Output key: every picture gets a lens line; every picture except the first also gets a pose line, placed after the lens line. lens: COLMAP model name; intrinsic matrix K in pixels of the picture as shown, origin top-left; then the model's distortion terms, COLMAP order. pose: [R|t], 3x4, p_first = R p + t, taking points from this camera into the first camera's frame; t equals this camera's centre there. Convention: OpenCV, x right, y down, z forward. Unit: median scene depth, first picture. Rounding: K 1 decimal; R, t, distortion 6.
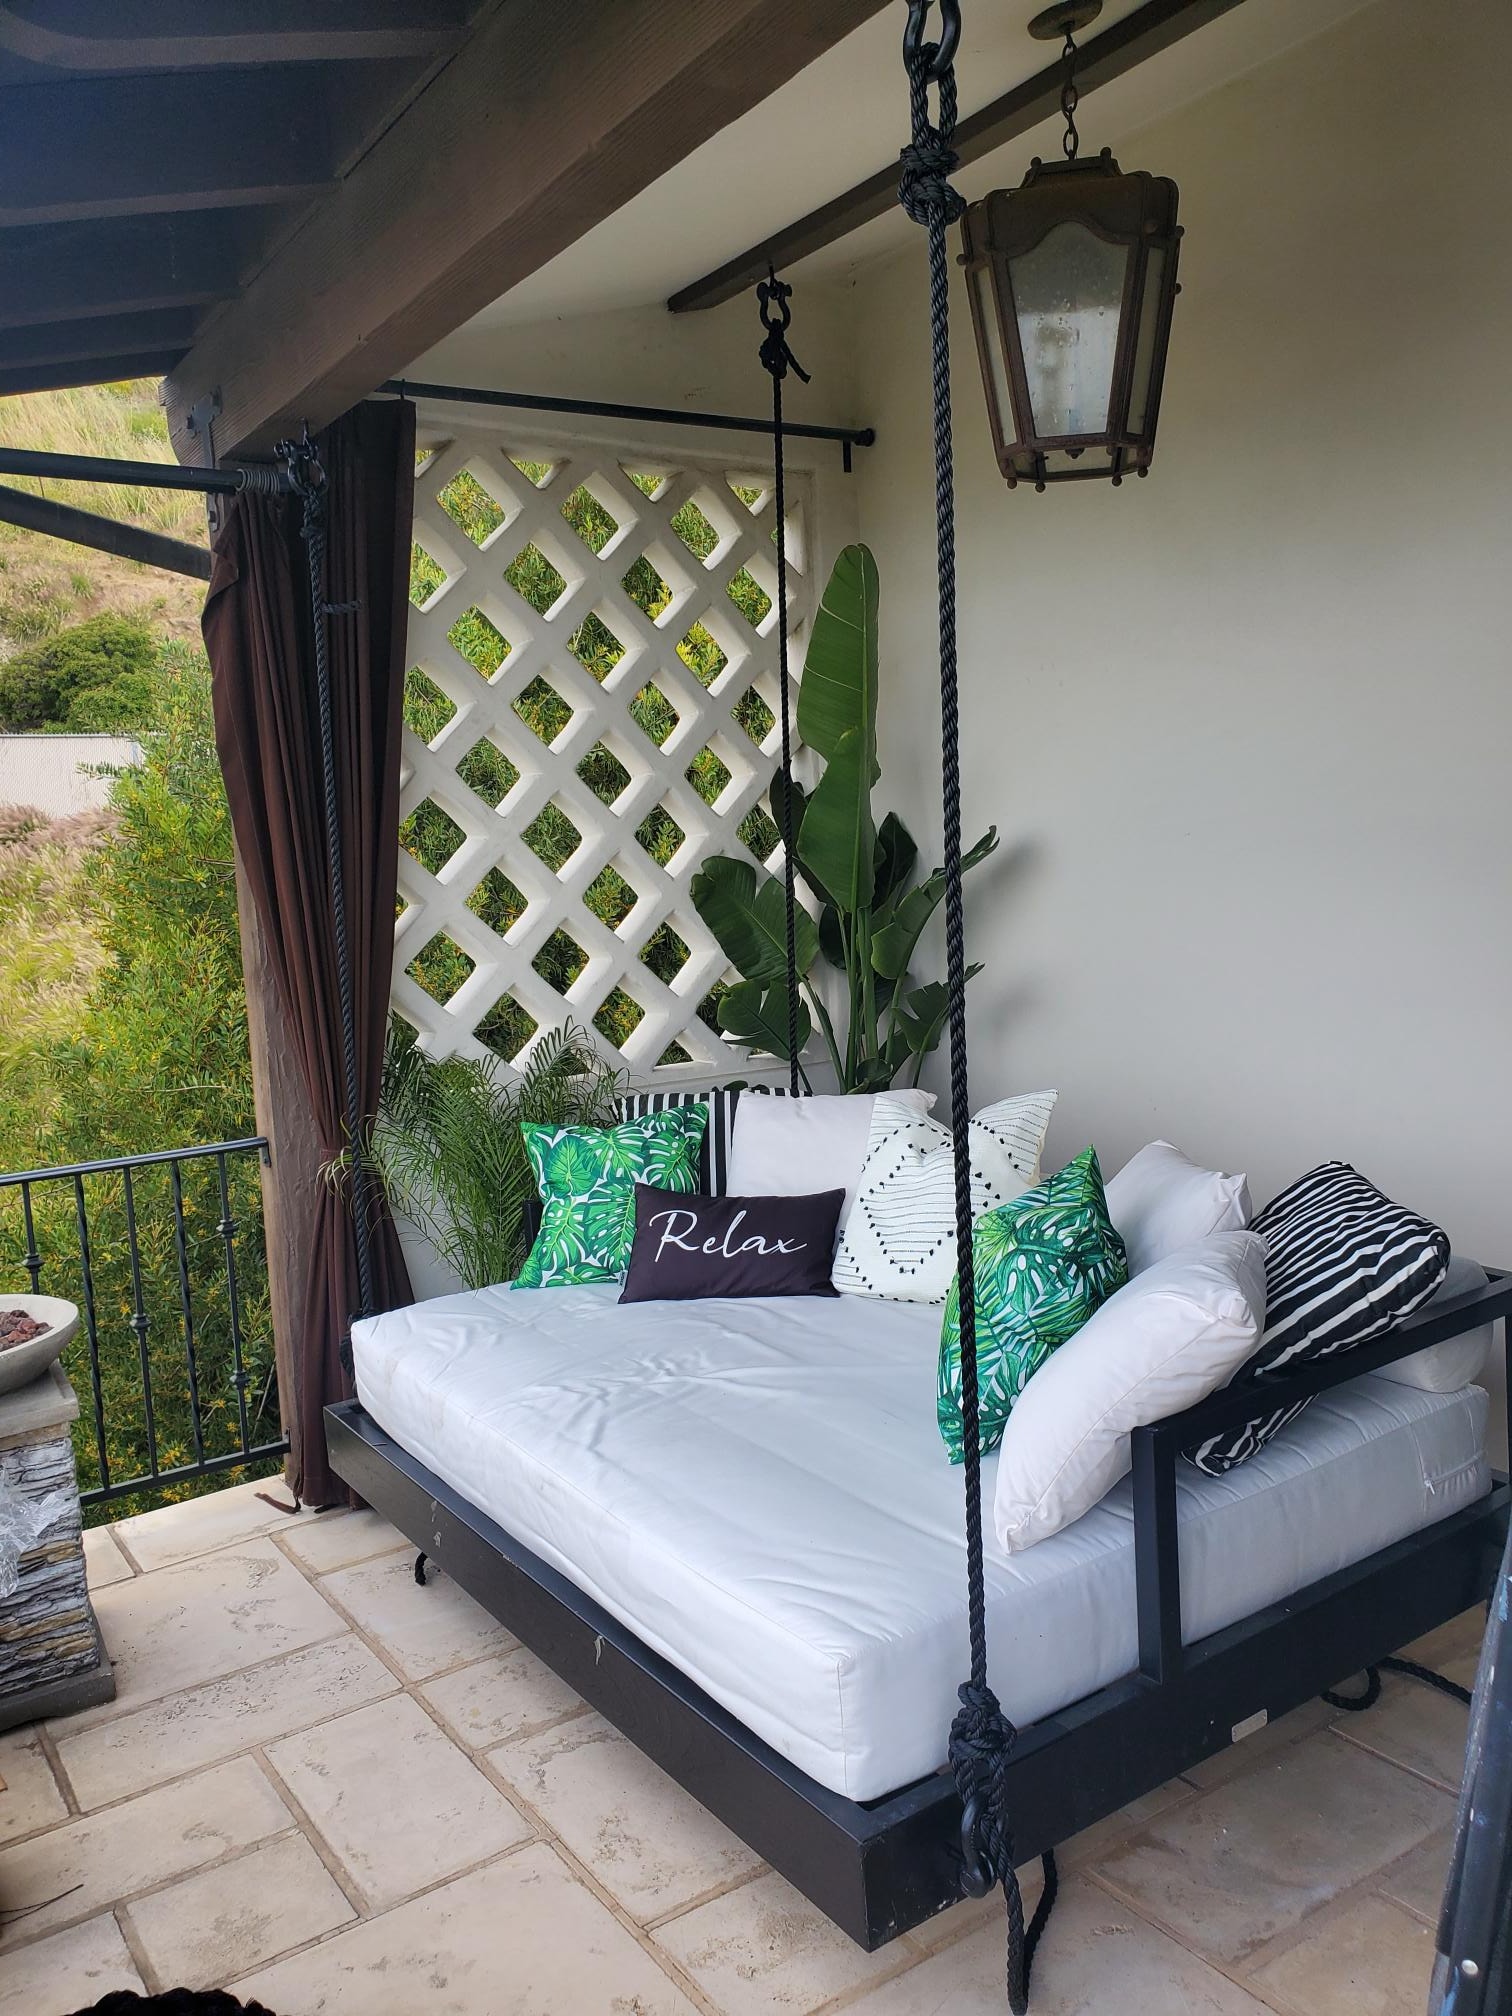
lens RADIAL K [[1552.5, 0, 756.0], [0, 1552.5, 1008.0], [0, 0, 1]] dist [0.053185, -0.146940]
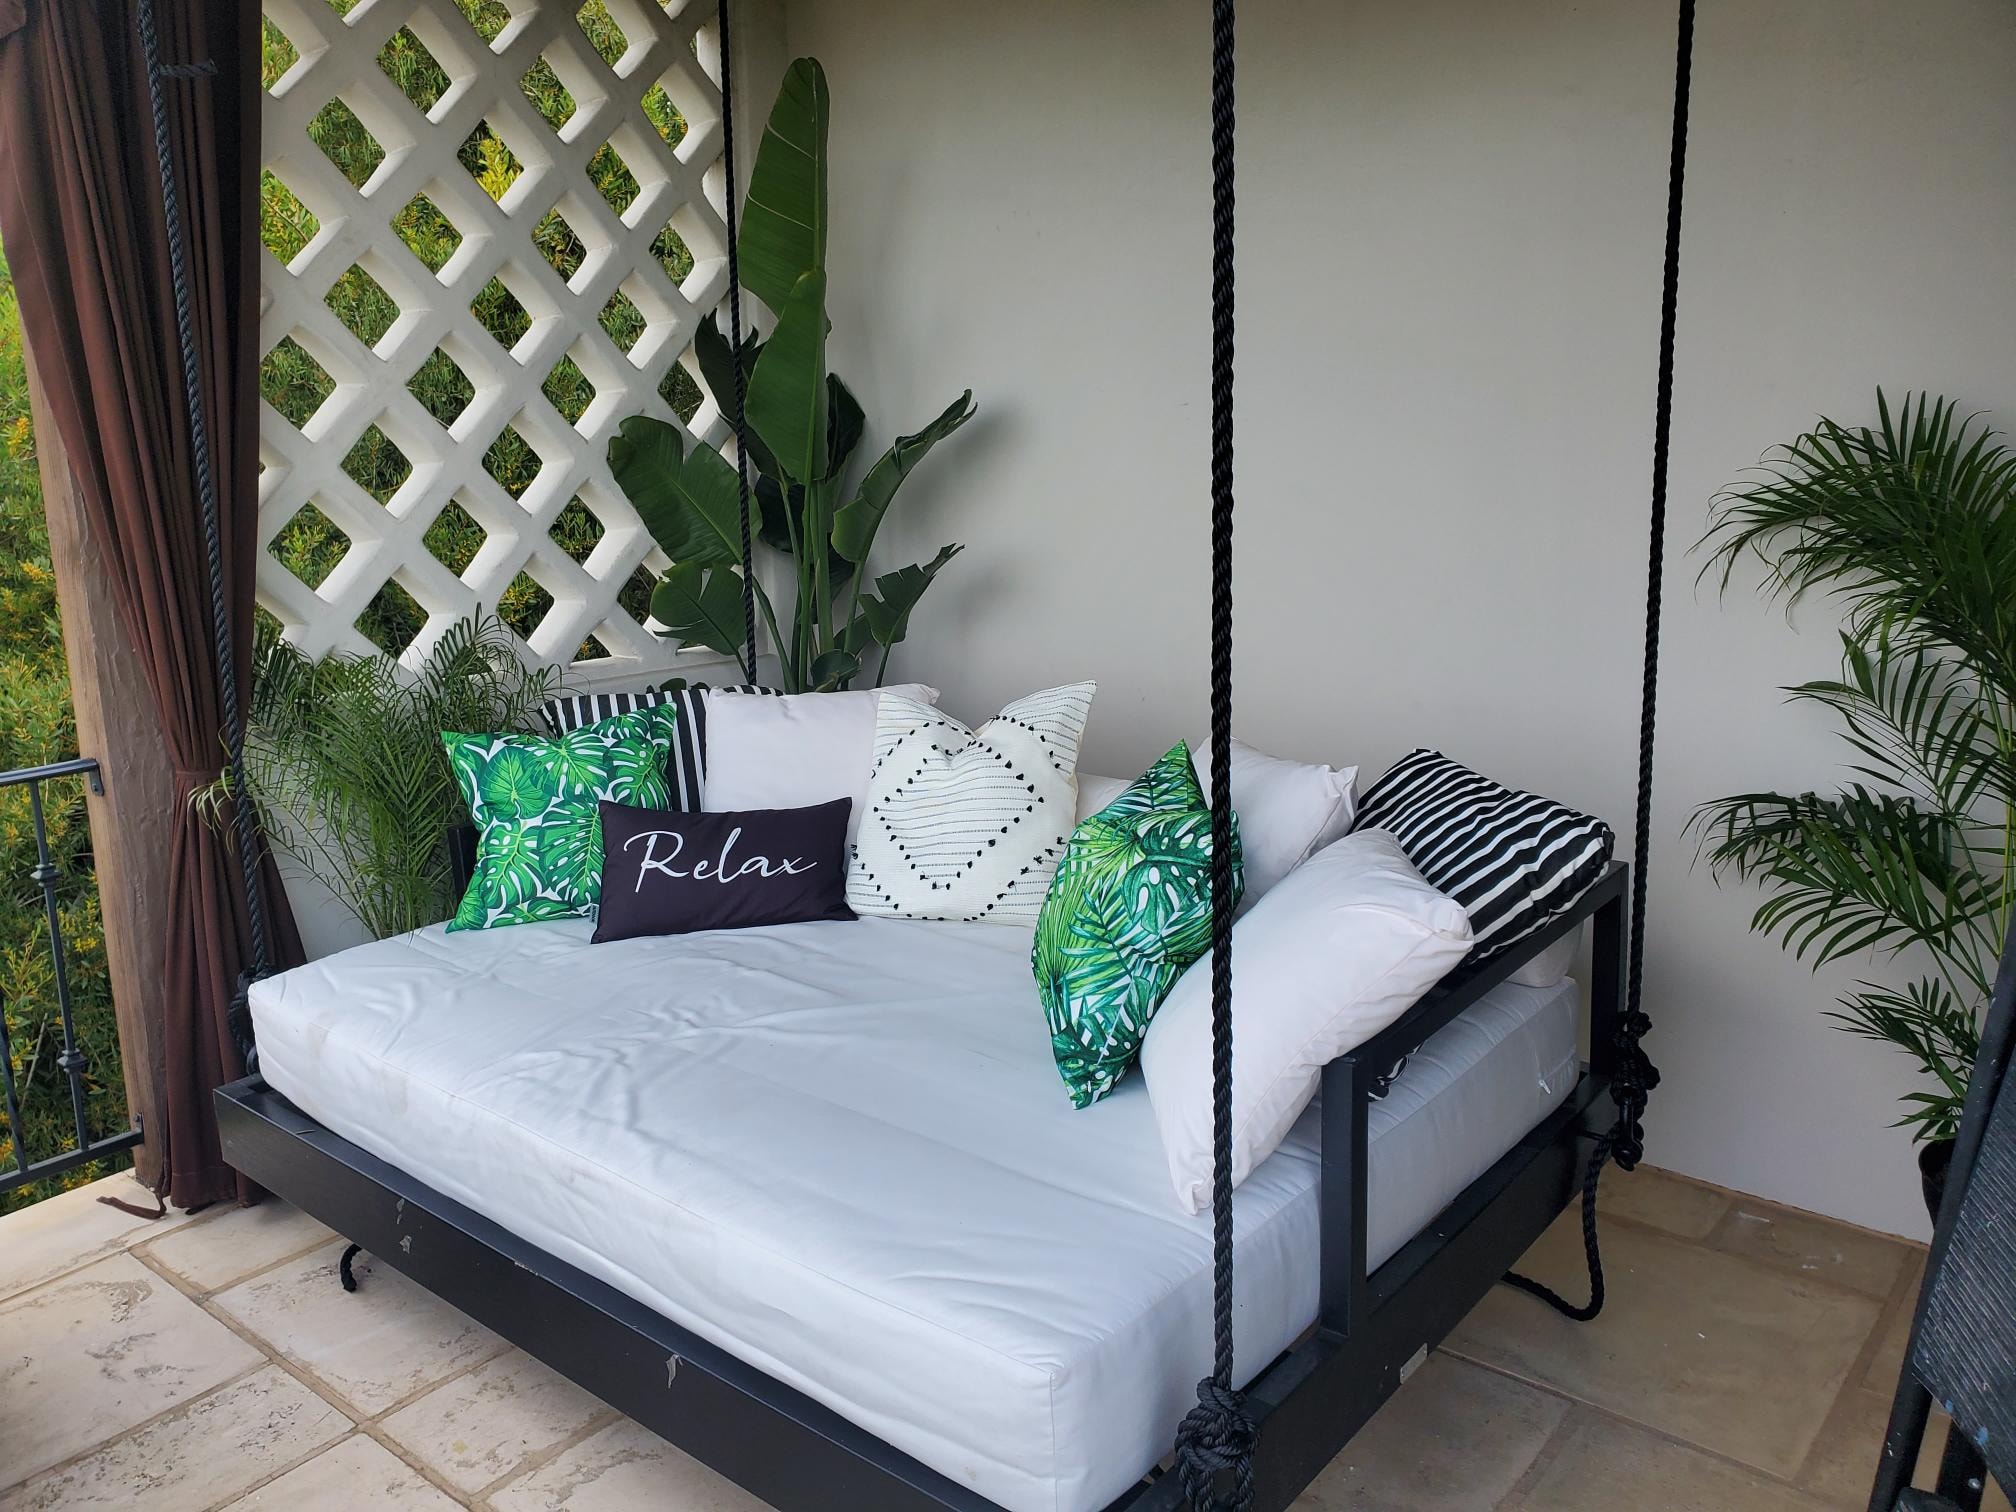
lens RADIAL K [[1599.8, 0, 1004.1], [0, 1599.8, 728.4], [0, 0, 1]] dist [0.010173, -0.003042]
pose [[0.964746, -0.026097, 0.261884, -0.098035], [0.005605, 0.996883, 0.078695, 0.007320], [-0.263122, -0.074453, 0.961886, 0.117366]]
